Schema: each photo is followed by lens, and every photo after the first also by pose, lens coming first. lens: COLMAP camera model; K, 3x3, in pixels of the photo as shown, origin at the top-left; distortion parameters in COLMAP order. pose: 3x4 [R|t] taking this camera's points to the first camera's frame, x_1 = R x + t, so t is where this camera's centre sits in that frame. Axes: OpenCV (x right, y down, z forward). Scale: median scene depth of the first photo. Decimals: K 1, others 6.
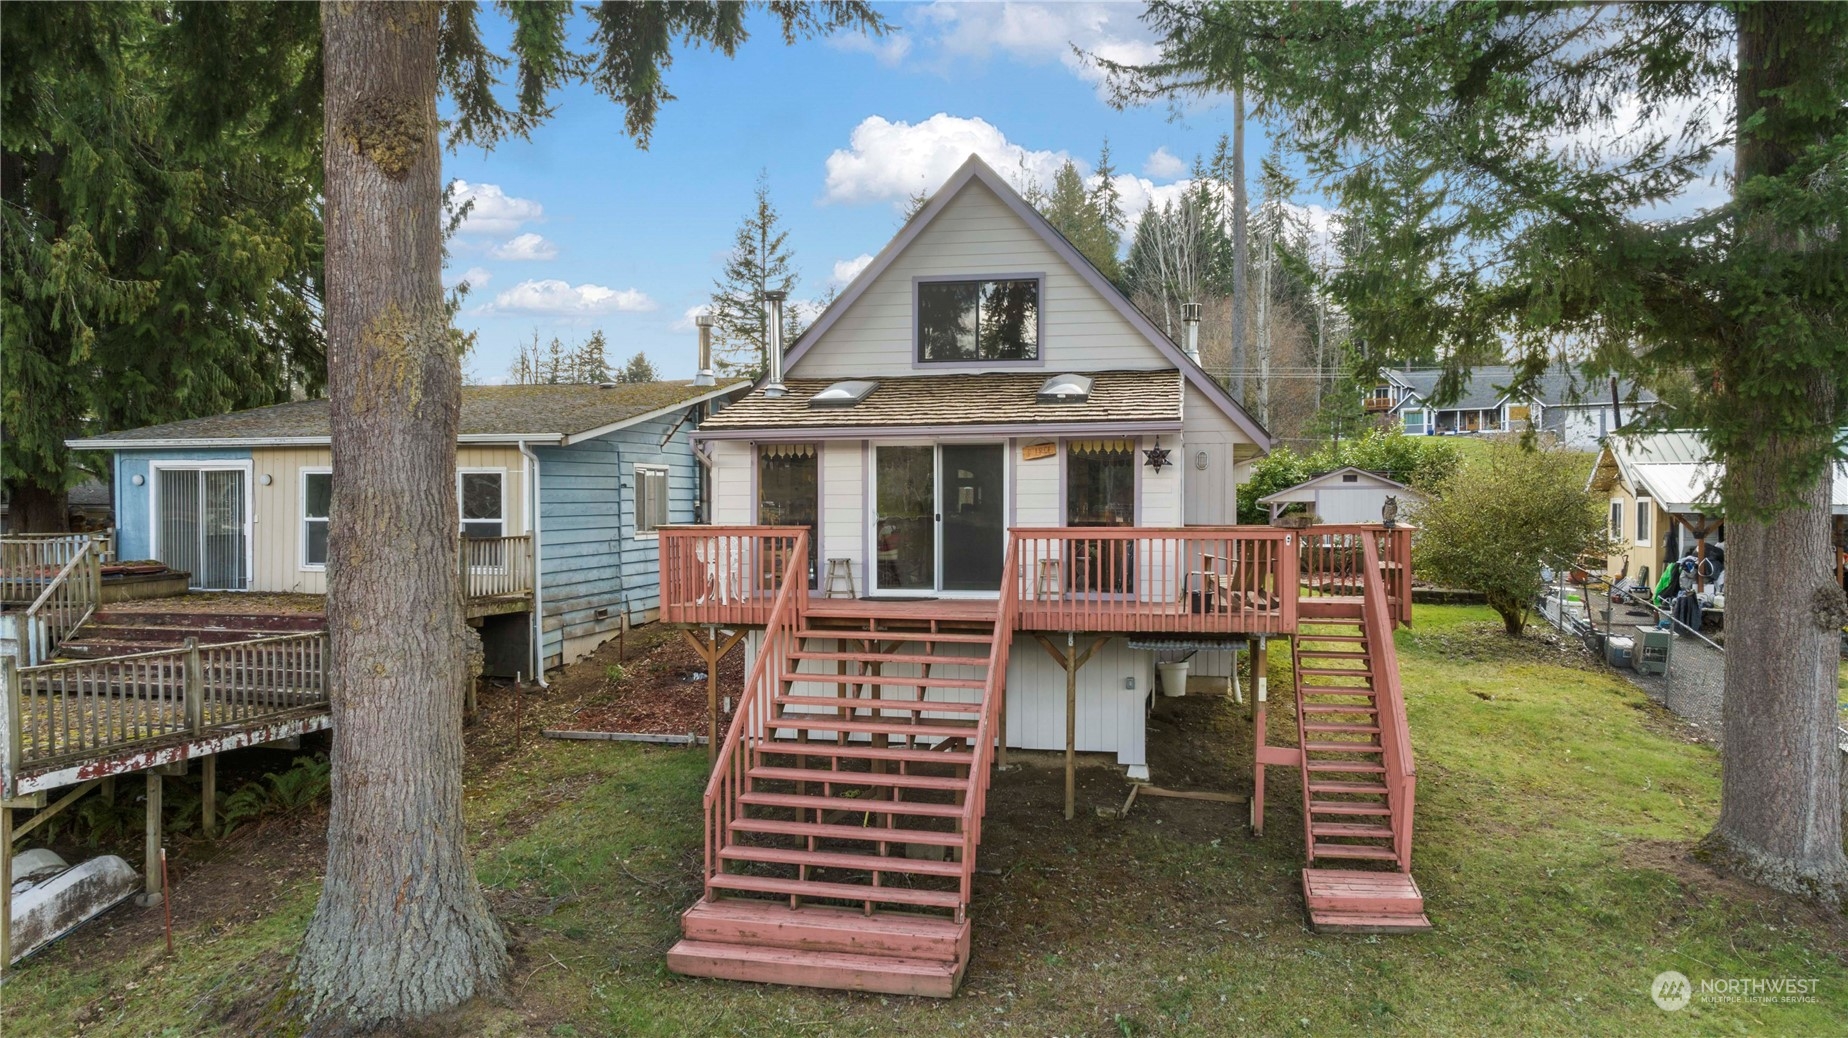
lens RADIAL K [[1238.0, 0, 920.1], [0, 1238.0, 524.6], [0, 0, 1]] dist [-0.001393, -0.000455]
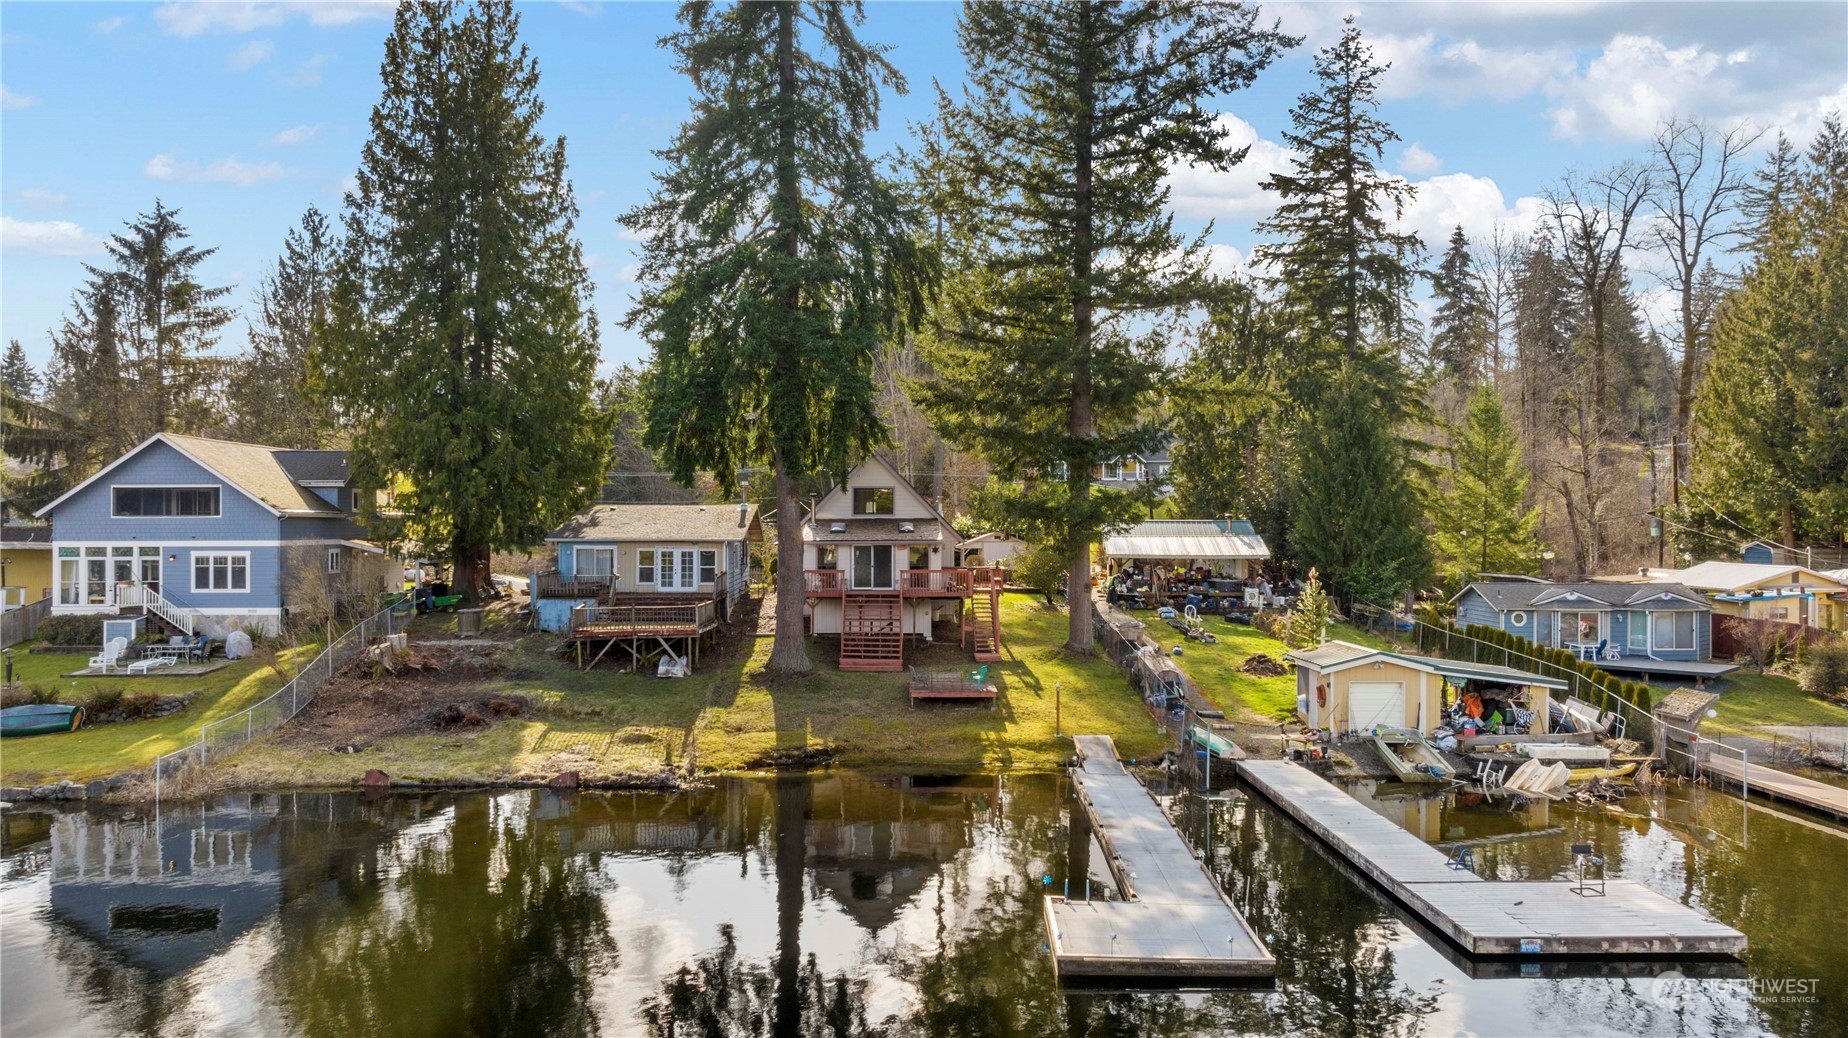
lens RADIAL K [[1238.0, 0, 923.7], [0, 1238.0, 518.0], [0, 0, 1]] dist [-0.001393, -0.000455]
pose [[0.967194, -0.001596, 0.254032, -0.720023], [0.002716, 0.999988, -0.004060, -0.127776], [-0.254023, 0.004617, 0.967187, -2.355156]]
